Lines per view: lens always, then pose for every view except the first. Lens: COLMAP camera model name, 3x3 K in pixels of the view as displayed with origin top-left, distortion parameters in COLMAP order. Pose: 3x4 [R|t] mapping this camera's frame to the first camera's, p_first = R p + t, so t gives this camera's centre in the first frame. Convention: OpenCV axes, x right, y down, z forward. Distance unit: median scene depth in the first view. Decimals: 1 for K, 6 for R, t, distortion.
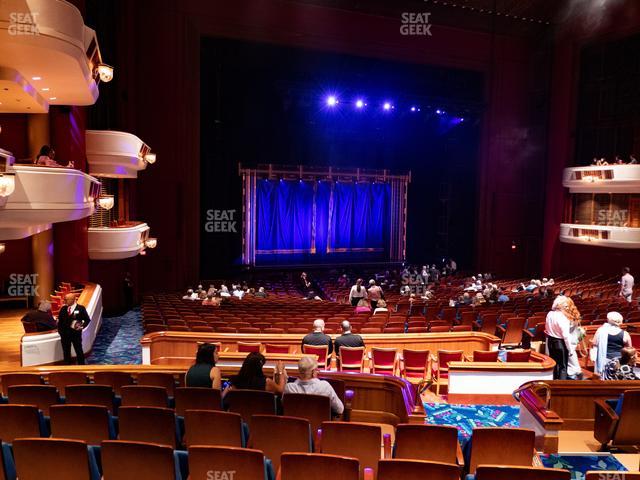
lens RADIAL K [[500.2, 0, 322.0], [0, 500.2, 238.8], [0, 0, 1]] dist [-0.024002, 0.013882]
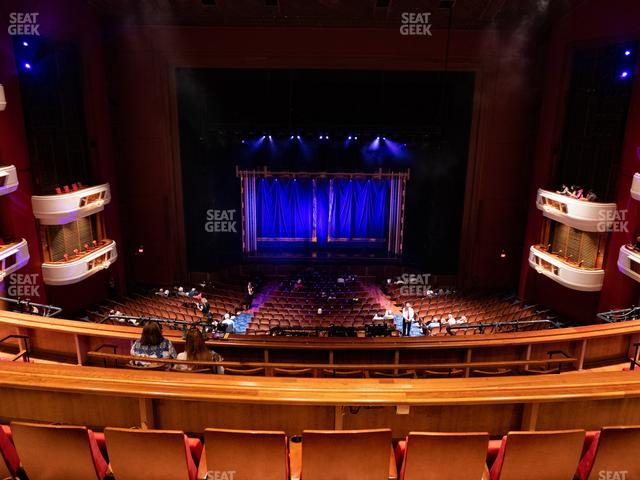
lens RADIAL K [[500.2, 0, 322.0], [0, 500.2, 238.8], [0, 0, 1]] dist [-0.024002, 0.013882]
pose [[0.938120, 0.084472, -0.335851, 0.409075], [-0.020600, 0.981690, 0.189367, -0.207108], [0.345698, -0.170730, 0.922683, -0.007121]]
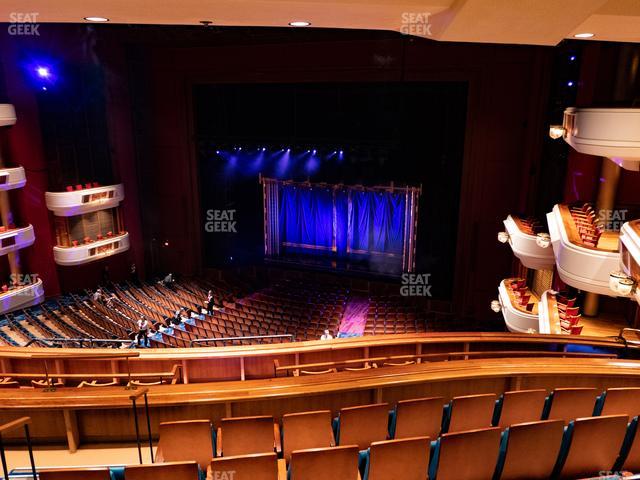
lens RADIAL K [[500.2, 0, 322.0], [0, 500.2, 238.8], [0, 0, 1]] dist [-0.024002, 0.013882]
pose [[0.745958, 0.158282, -0.646911, 0.751917], [-0.040250, 0.980287, 0.193437, -0.235275], [0.664776, -0.118258, 0.737623, 0.188046]]
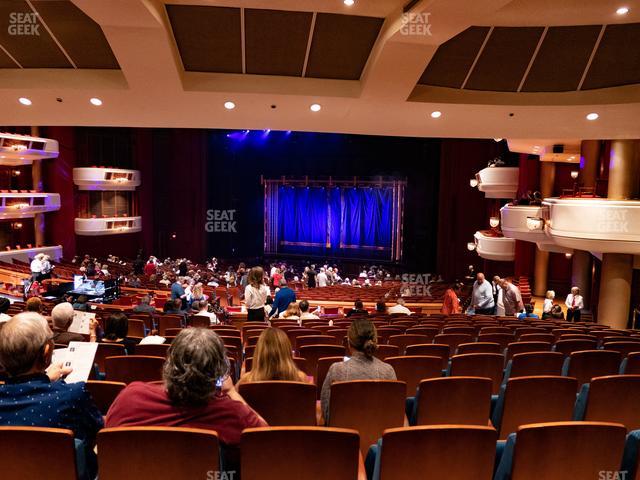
lens RADIAL K [[497.9, 0, 320.0], [0, 497.9, 240.0], [0, 0, 1]] dist [-0.029440, 0.010309]
pose [[0.750136, 0.056953, -0.658827, 0.839331], [-0.053557, 0.998244, 0.025314, -0.020123], [0.659111, 0.016296, 0.751869, 0.100037]]
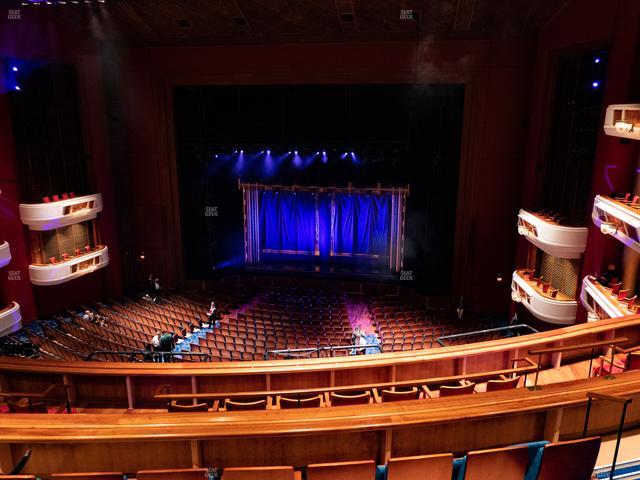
lens RADIAL K [[500.2, 0, 322.0], [0, 500.2, 238.8], [0, 0, 1]] dist [-0.024002, 0.013882]
pose [[0.856660, 0.110563, -0.503894, 0.602559], [-0.025954, 0.984764, 0.171950, -0.218418], [0.515228, -0.134224, 0.846478, 0.091723]]
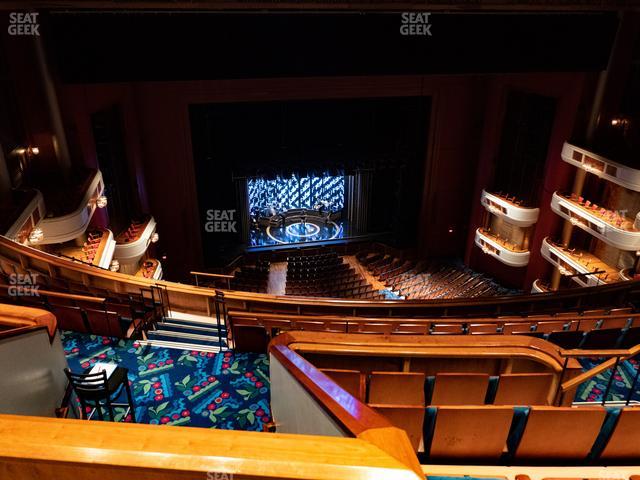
lens RADIAL K [[500.2, 0, 322.0], [0, 500.2, 238.8], [0, 0, 1]] dist [-0.024002, 0.013882]
pose [[0.991955, 0.042343, -0.119296, 0.229905], [0.002685, 0.935148, 0.354248, -0.451957], [0.126559, -0.351718, 0.927511, -0.247832]]
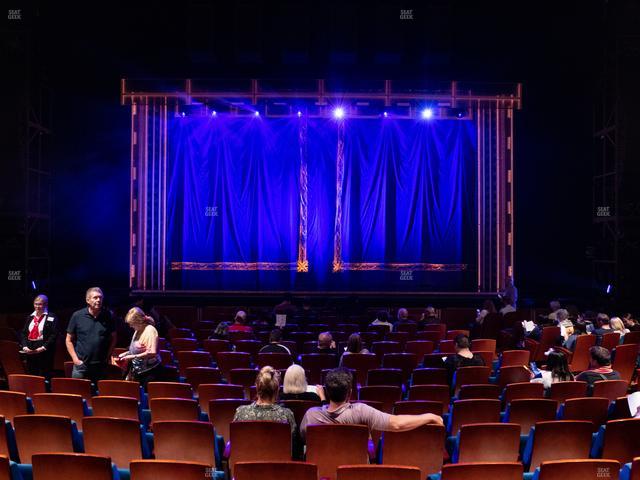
lens RADIAL K [[500.2, 0, 322.0], [0, 500.2, 238.8], [0, 0, 1]] dist [-0.024002, 0.013882]
pose [[0.937024, -0.017461, -0.348828, 0.186571], [-0.015290, 0.995741, -0.090916, 0.045849], [0.348930, 0.090524, 0.932766, 0.622065]]
